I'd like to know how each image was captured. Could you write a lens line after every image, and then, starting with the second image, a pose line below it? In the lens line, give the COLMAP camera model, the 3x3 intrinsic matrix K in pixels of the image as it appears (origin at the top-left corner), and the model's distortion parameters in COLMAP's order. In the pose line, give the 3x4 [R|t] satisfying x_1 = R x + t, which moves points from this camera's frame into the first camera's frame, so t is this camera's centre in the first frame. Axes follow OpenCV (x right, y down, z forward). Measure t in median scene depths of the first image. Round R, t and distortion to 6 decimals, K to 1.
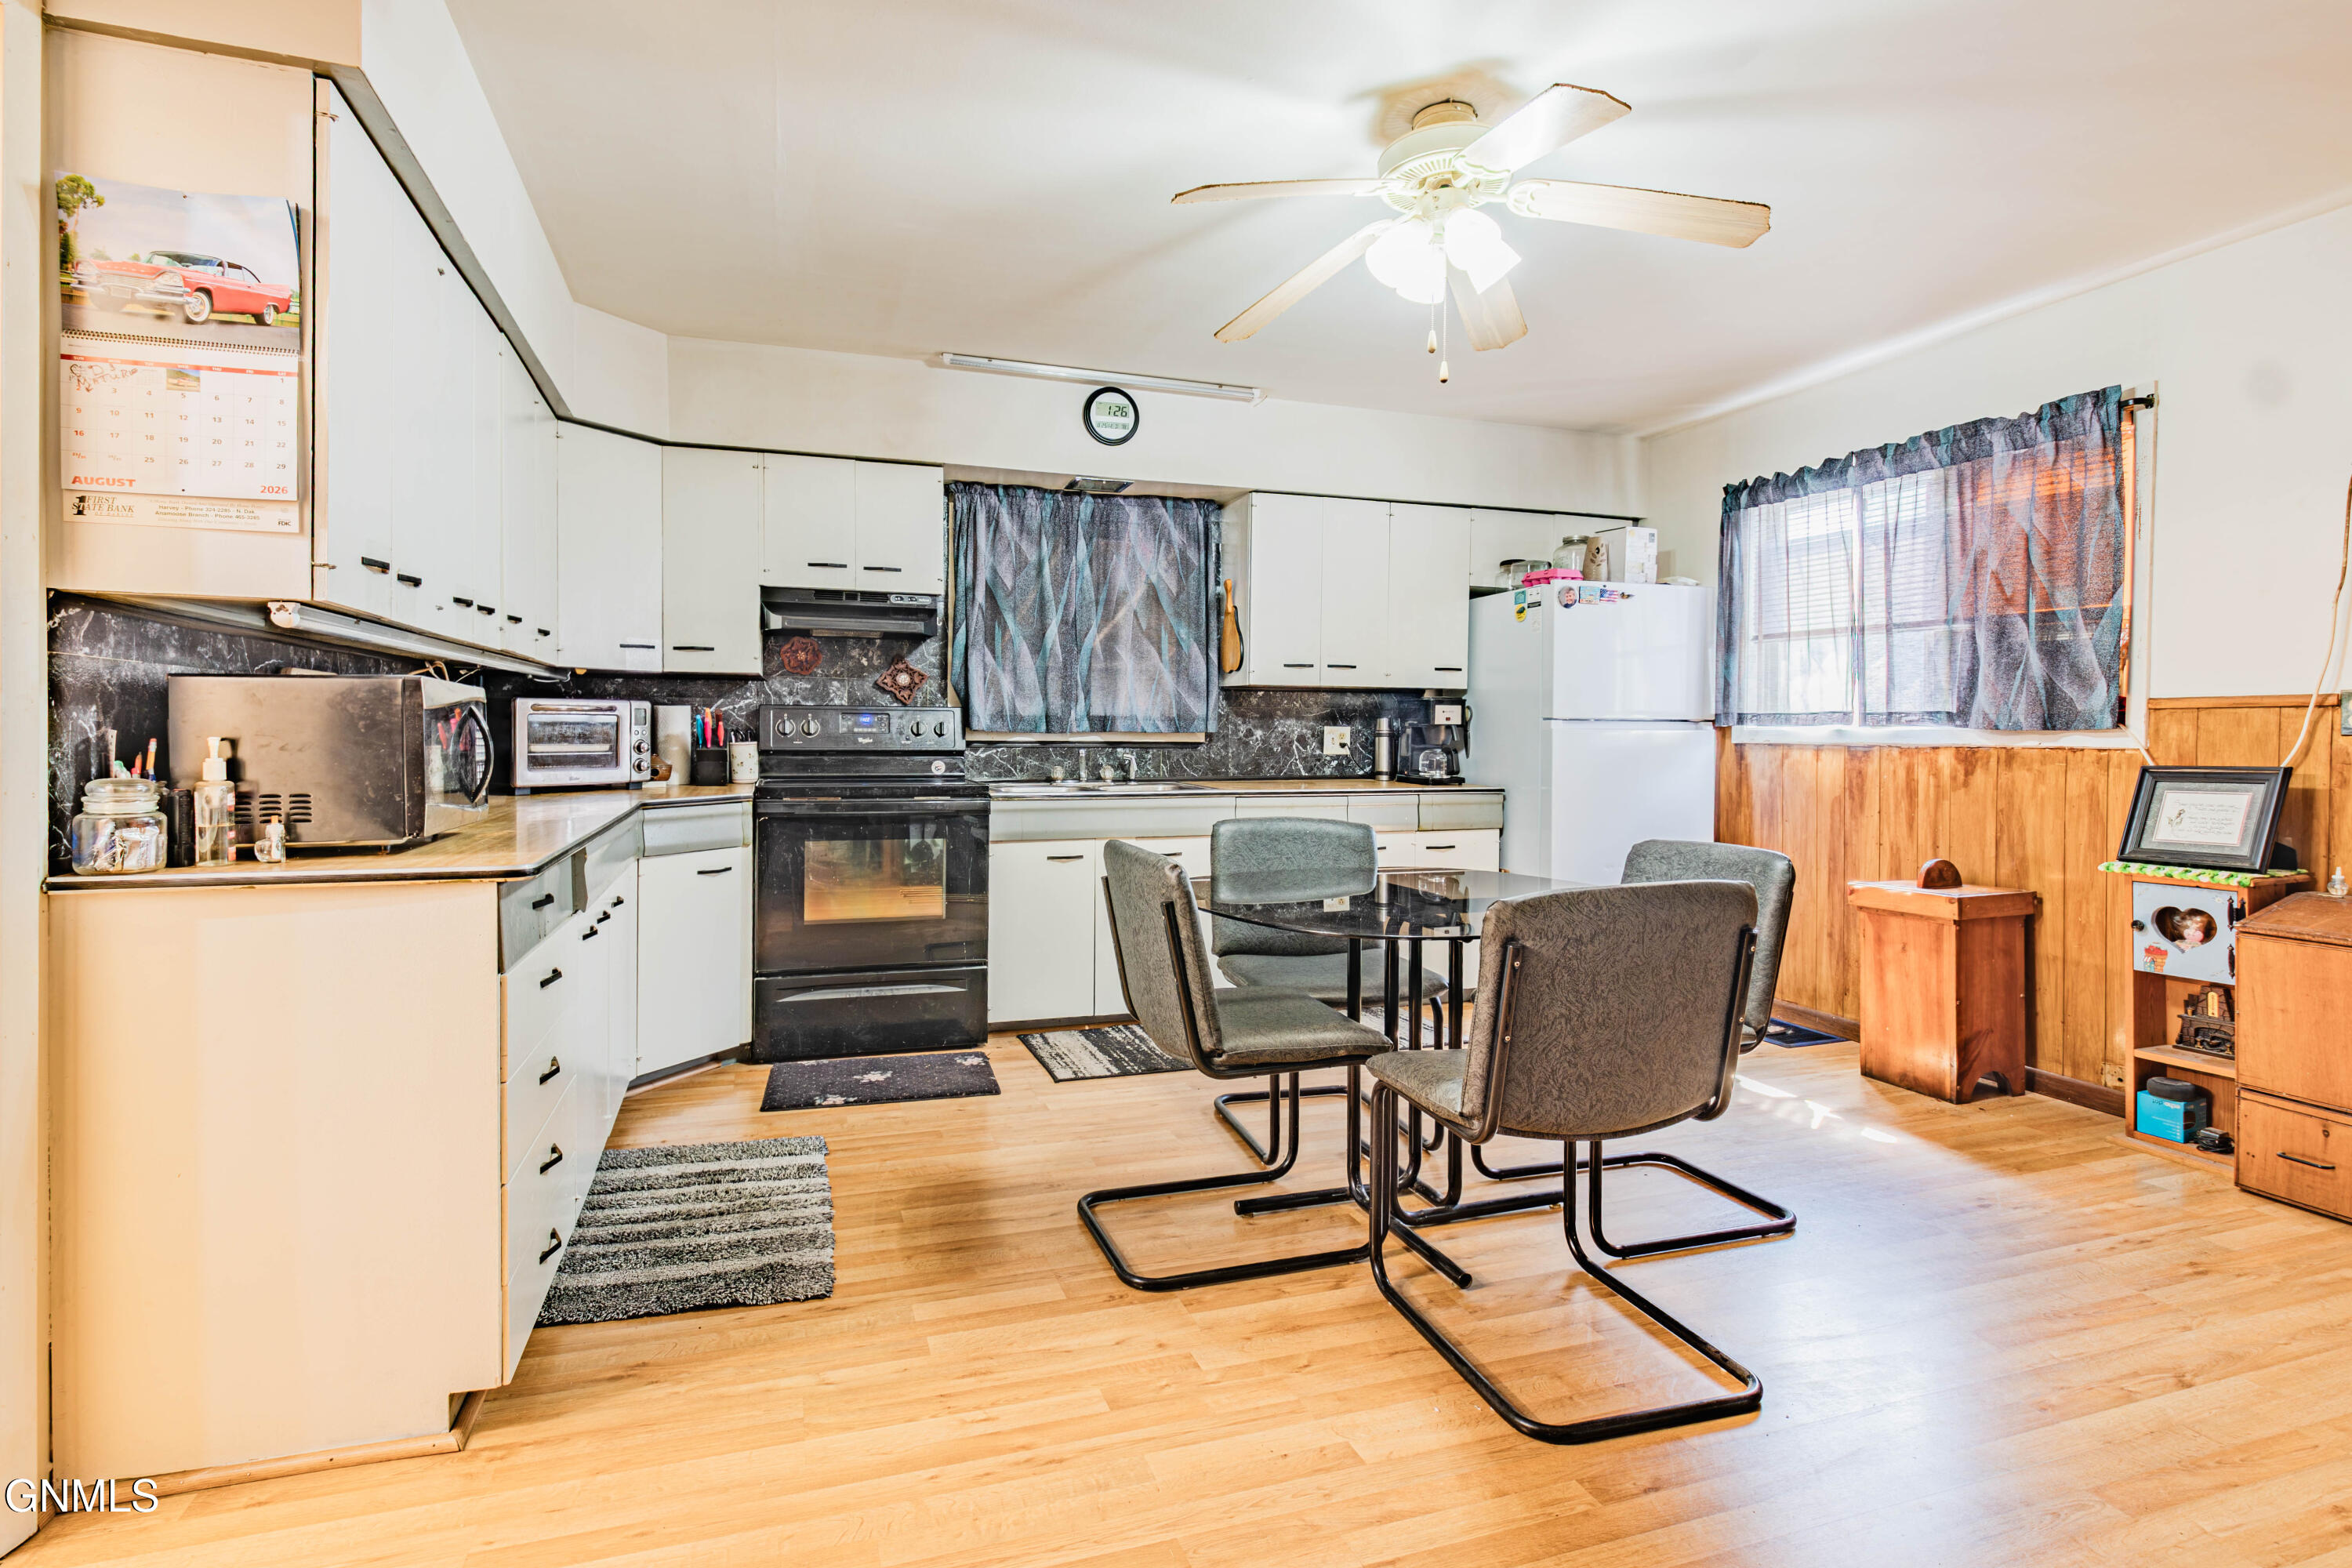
lens RADIAL K [[1165.4, 0, 1137.2], [0, 1165.4, 755.8], [0, 0, 1]] dist [0.003167, -0.000184]
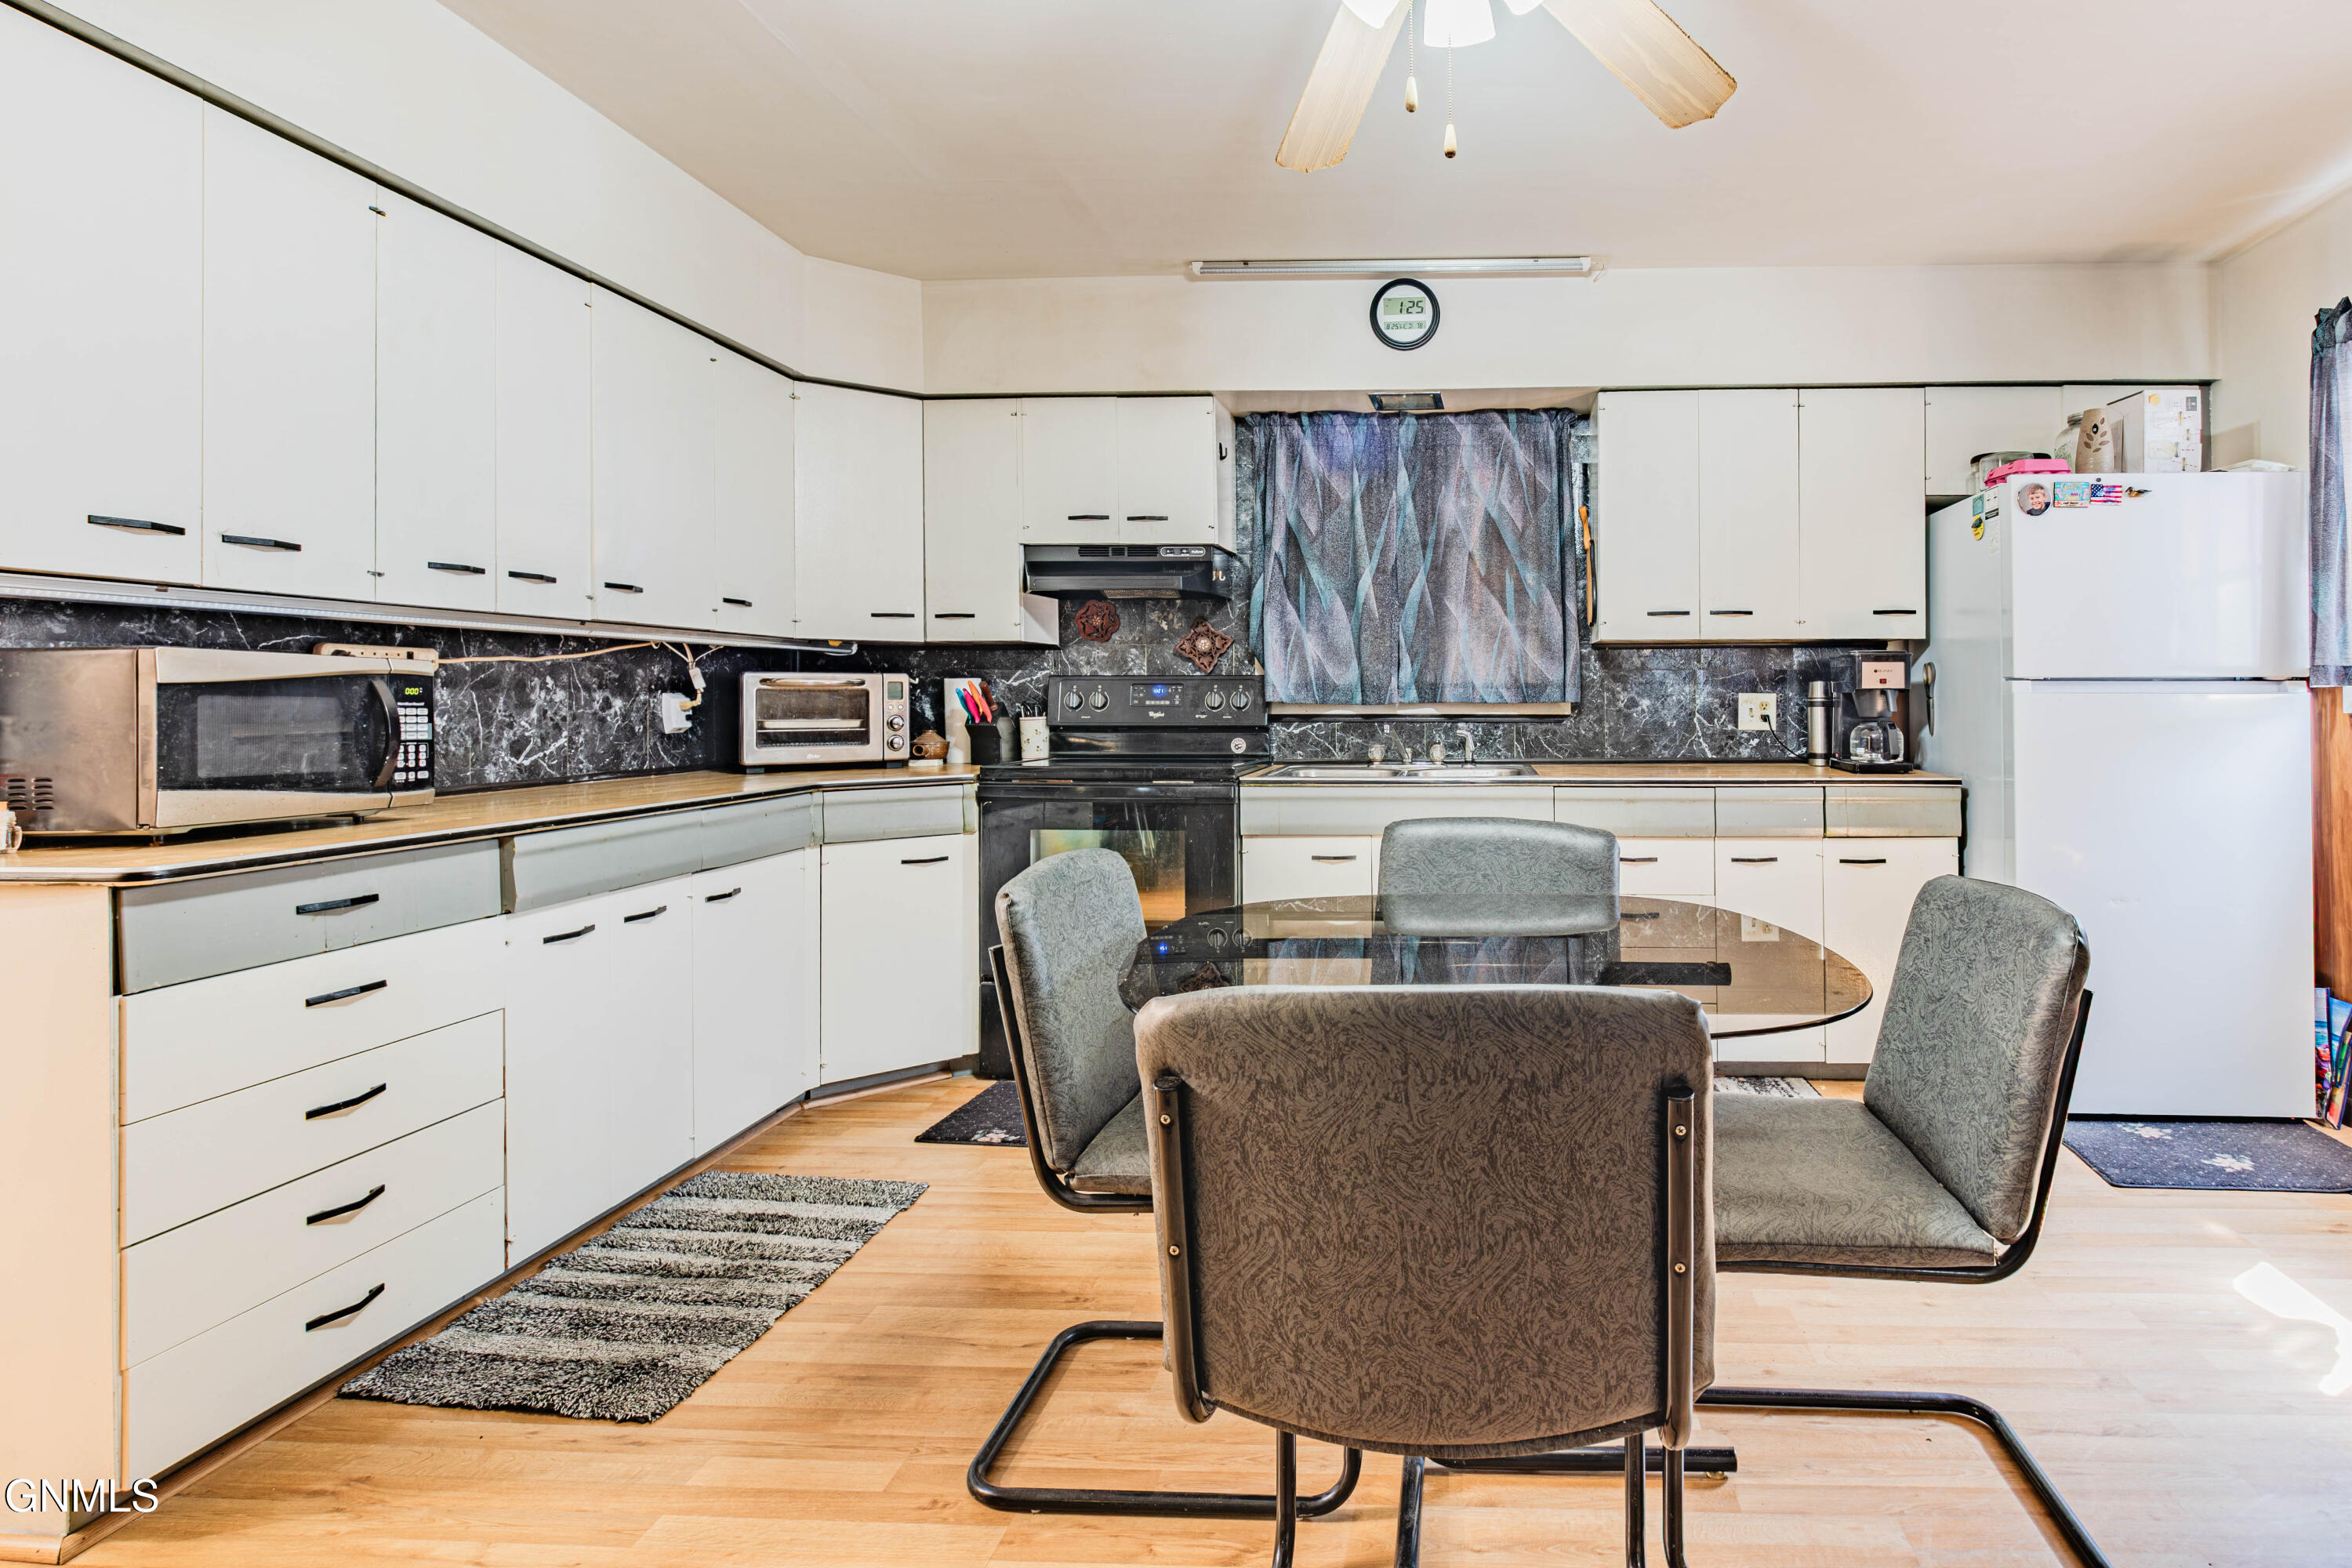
lens RADIAL K [[1290.1, 0, 1178.0], [0, 1290.1, 696.4], [0, 0, 1]] dist [-0.003844, -0.001440]
pose [[0.937953, -0.009548, -0.346631, 0.129231], [0.000260, 0.999640, -0.026830, -0.001001], [0.346763, 0.025075, 0.937618, 0.101662]]
